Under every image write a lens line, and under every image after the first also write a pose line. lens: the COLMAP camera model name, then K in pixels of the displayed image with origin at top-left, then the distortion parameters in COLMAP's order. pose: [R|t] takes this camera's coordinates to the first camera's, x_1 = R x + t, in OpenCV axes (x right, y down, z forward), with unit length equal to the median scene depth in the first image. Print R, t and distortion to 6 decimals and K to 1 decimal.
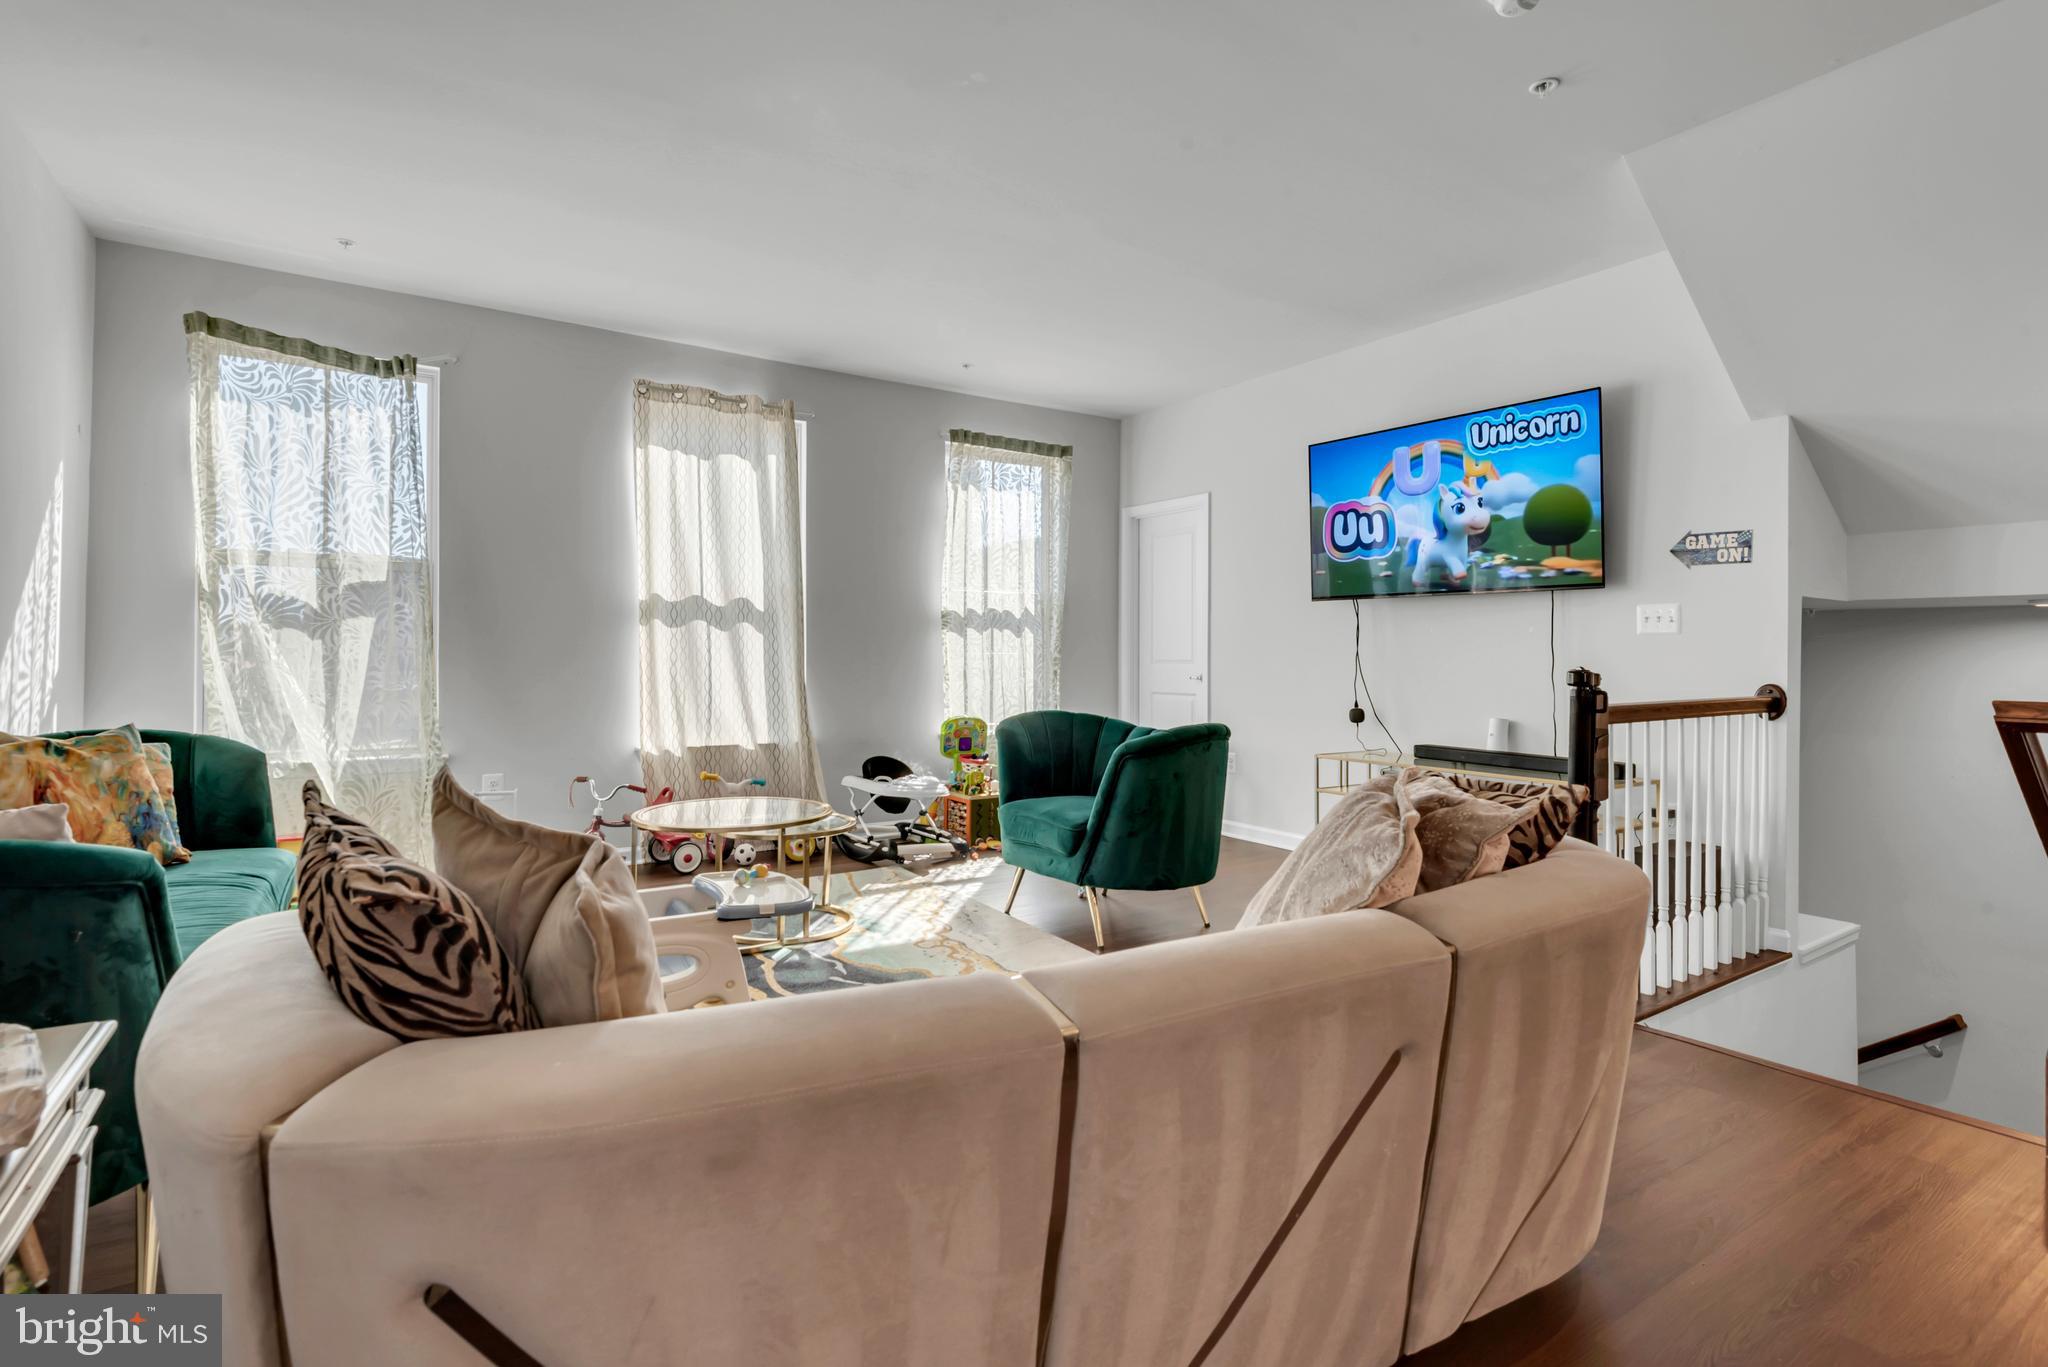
lens RADIAL K [[995.7, 0, 1014.4], [0, 995.7, 643.7], [0, 0, 1]] dist [0.009257, -0.000925]
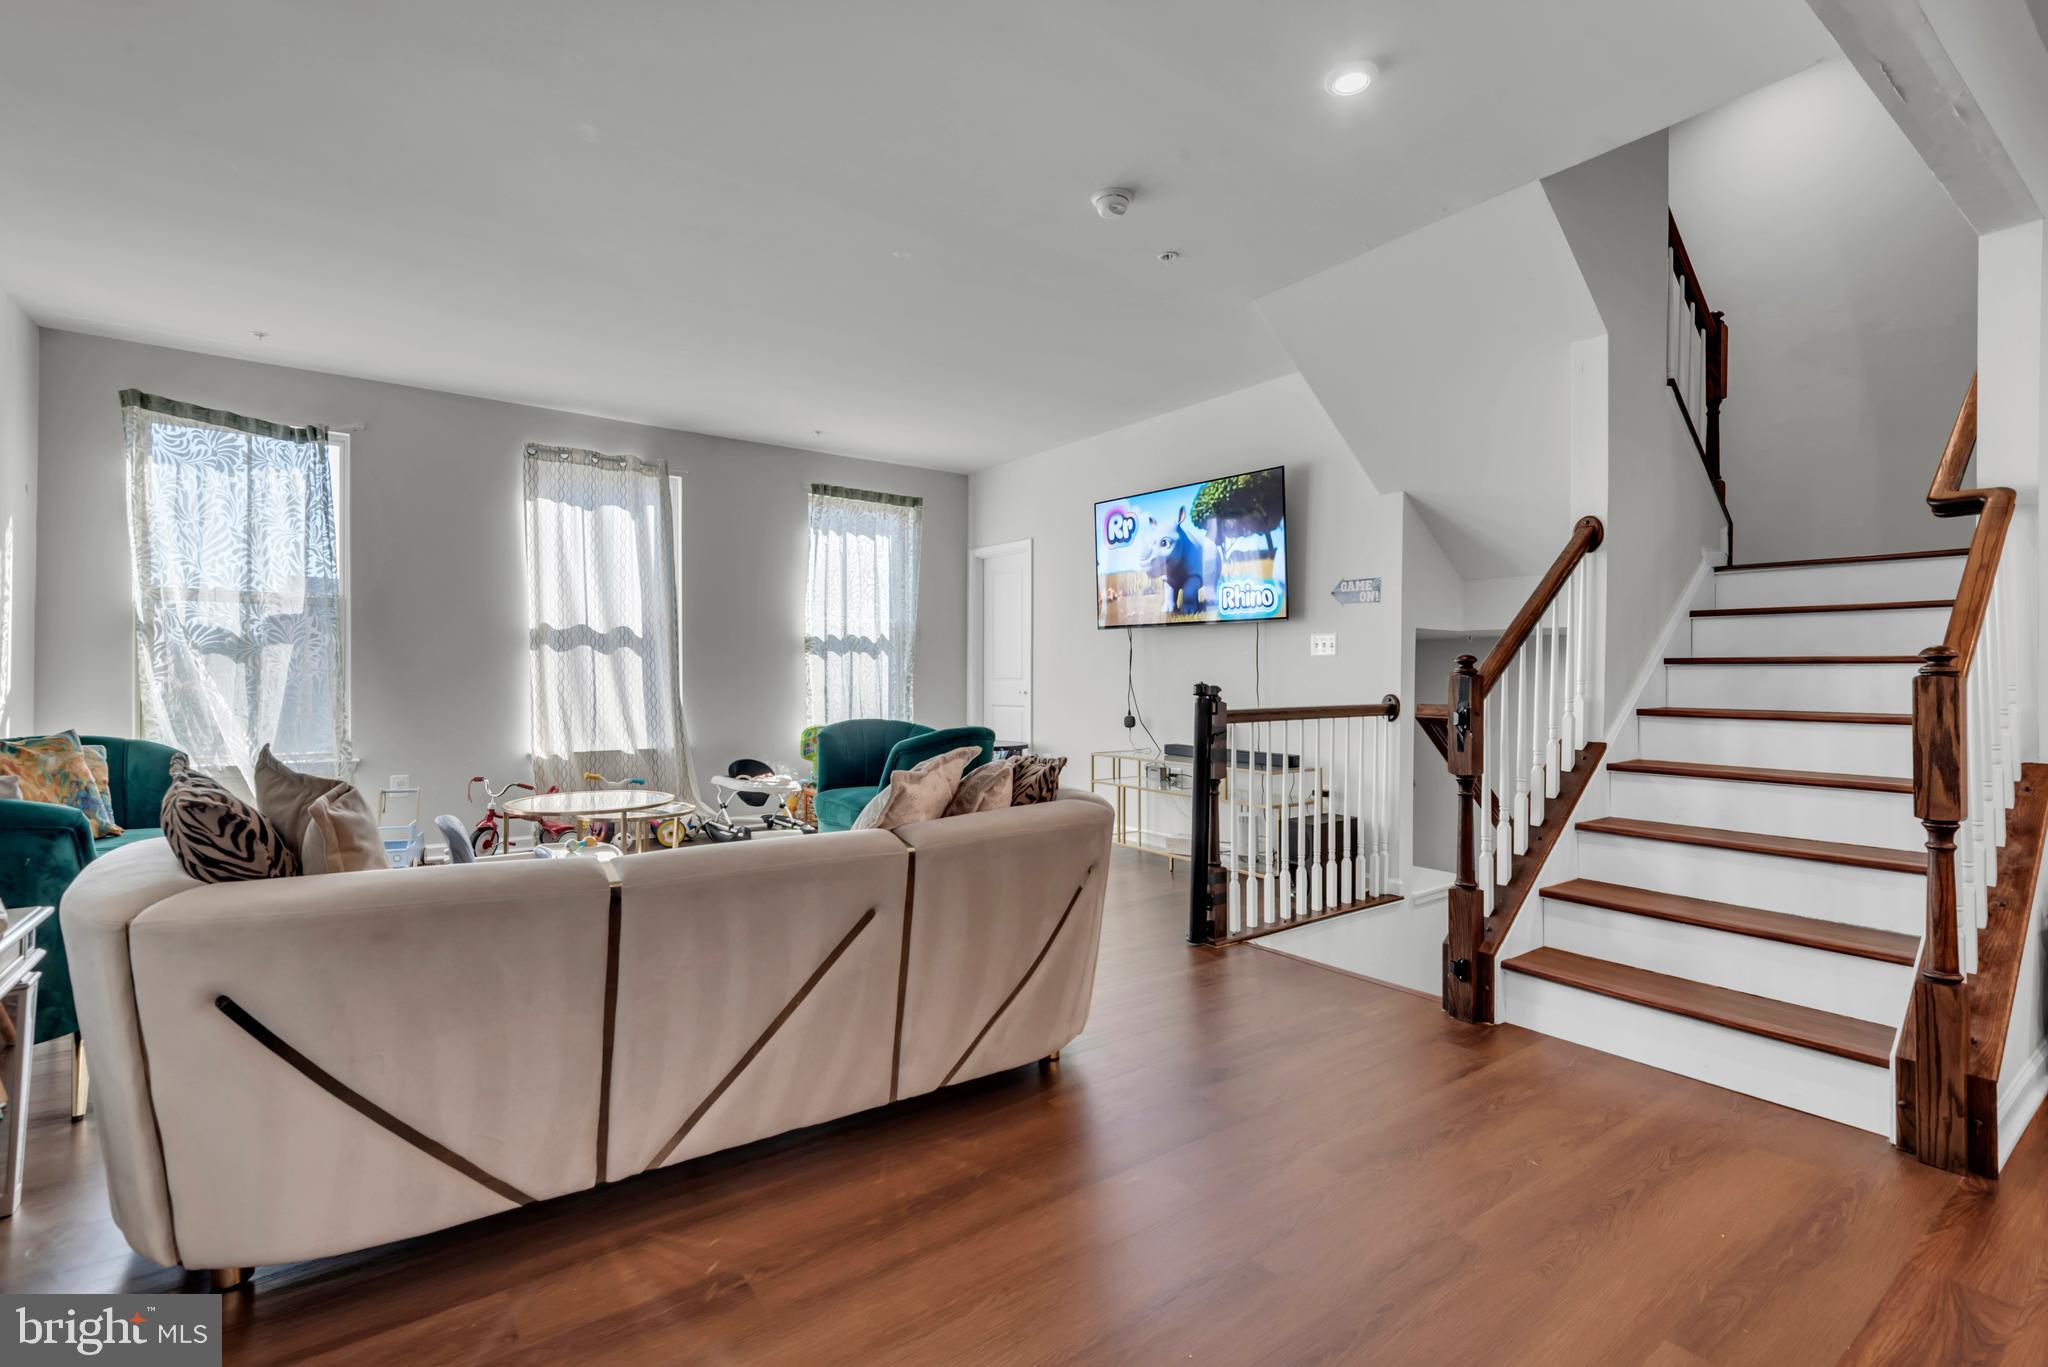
lens RADIAL K [[934.9, 0, 1026.5], [0, 934.9, 671.7], [0, 0, 1]] dist [0.004542, 0.001121]
pose [[0.998065, -0.002824, 0.062117, 0.167120], [0.002259, 0.999955, 0.009164, -0.001654], [-0.062141, -0.009006, 0.998027, -0.175459]]
